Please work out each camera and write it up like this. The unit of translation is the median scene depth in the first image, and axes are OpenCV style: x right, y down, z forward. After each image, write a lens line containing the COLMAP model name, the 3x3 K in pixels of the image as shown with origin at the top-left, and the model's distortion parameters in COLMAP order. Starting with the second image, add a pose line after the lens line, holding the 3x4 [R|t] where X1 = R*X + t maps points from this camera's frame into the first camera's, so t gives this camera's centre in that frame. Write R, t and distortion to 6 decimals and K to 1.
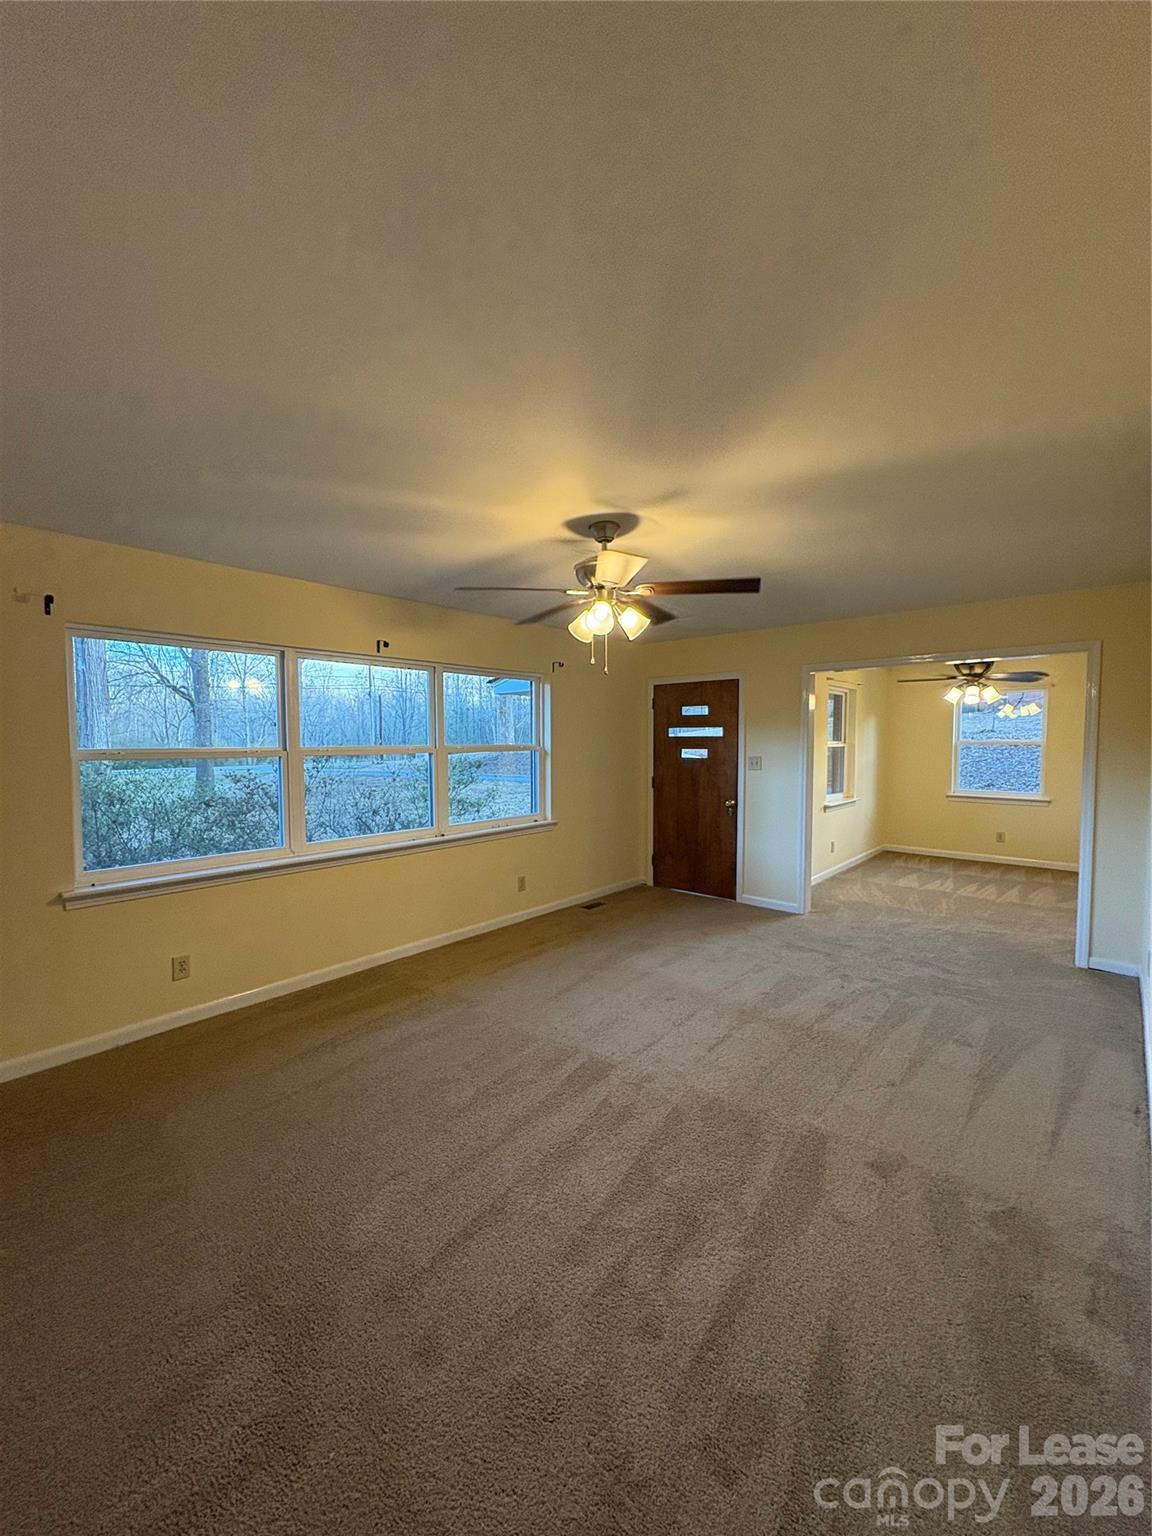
lens RADIAL K [[610.8, 0, 576.7], [0, 610.8, 769.1], [0, 0, 1]] dist [0.002386, -0.000558]
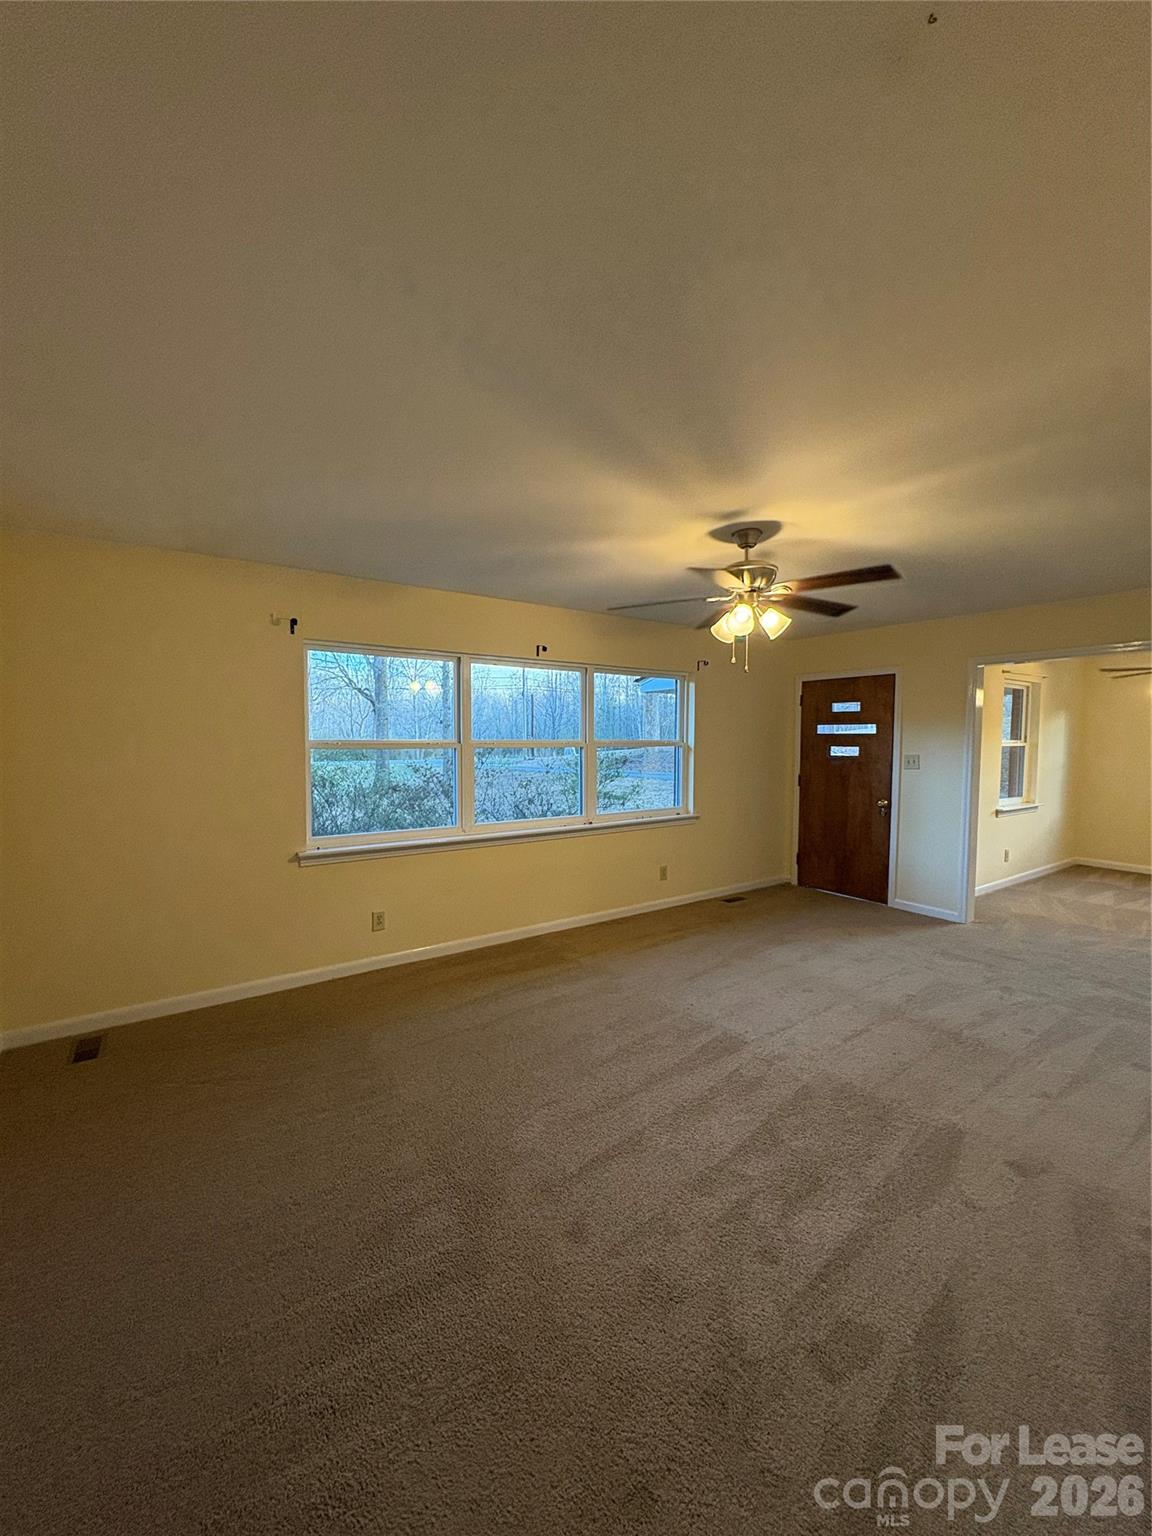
lens RADIAL K [[610.8, 0, 575.7], [0, 610.8, 767.3], [0, 0, 1]] dist [0.002386, -0.000558]
pose [[0.971746, 0.018273, -0.235320, 0.009797], [-0.018287, 0.999831, 0.002124, 0.008732], [0.235319, 0.002240, 0.971916, -0.071435]]
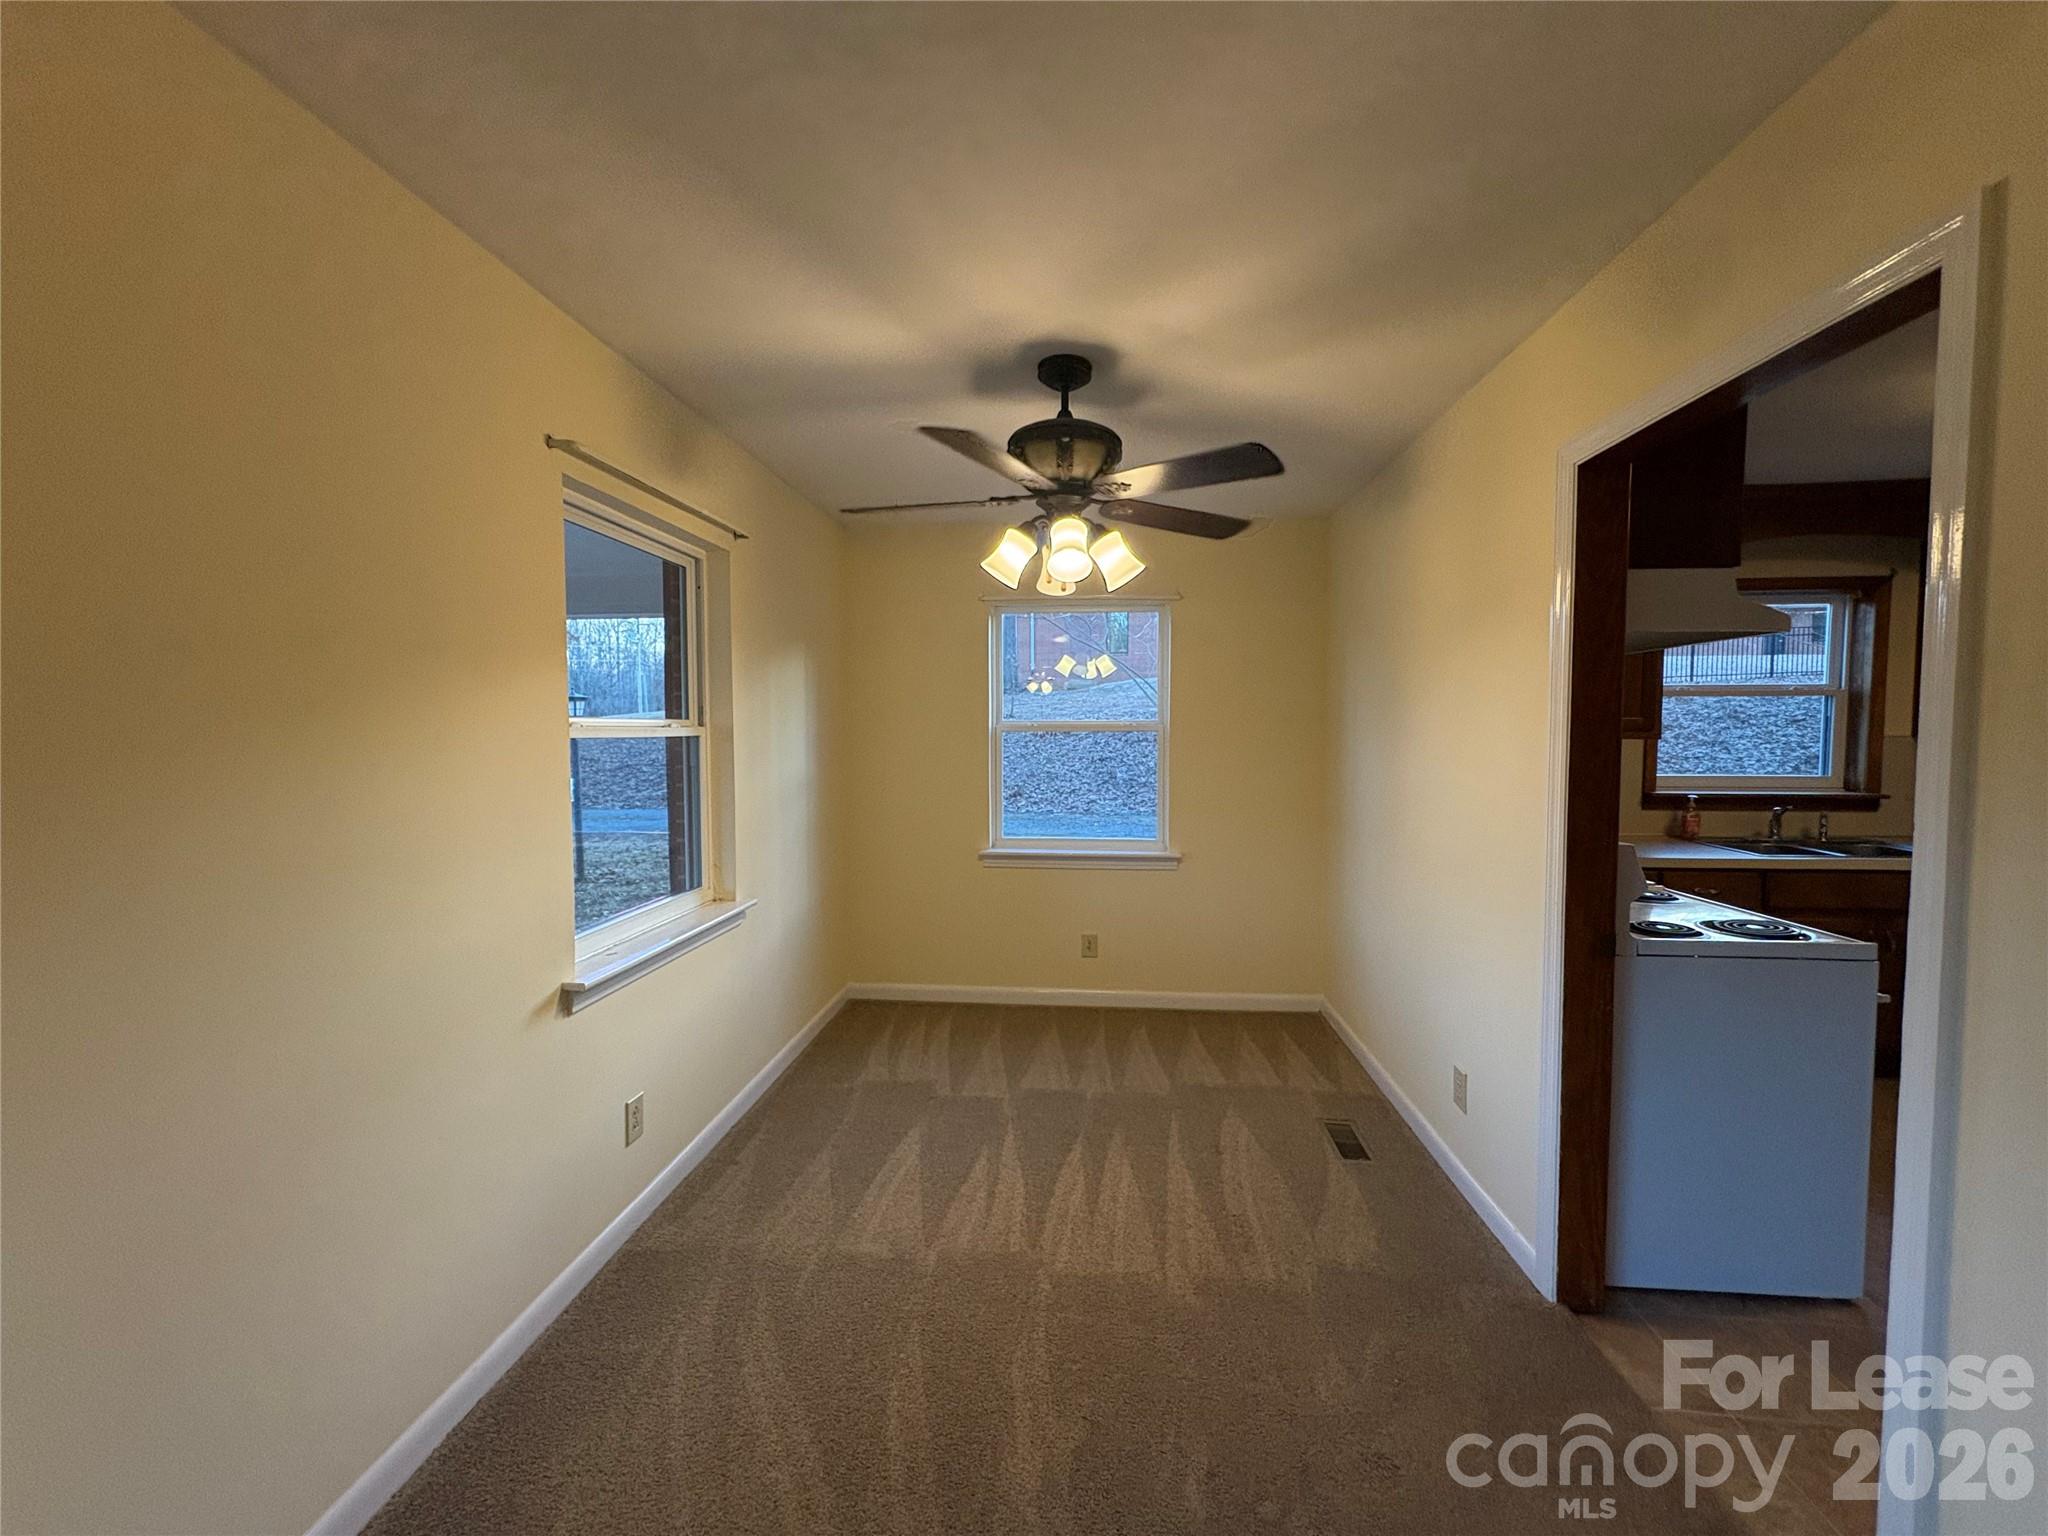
lens RADIAL K [[814.5, 0, 1020.0], [0, 814.5, 766.3], [0, 0, 1]] dist [0.002386, -0.000558]
pose [[0.809685, -0.025753, 0.586299, 0.619330], [0.028371, 0.999586, 0.004726, -0.036565], [-0.586178, 0.012808, 0.810081, 1.086264]]
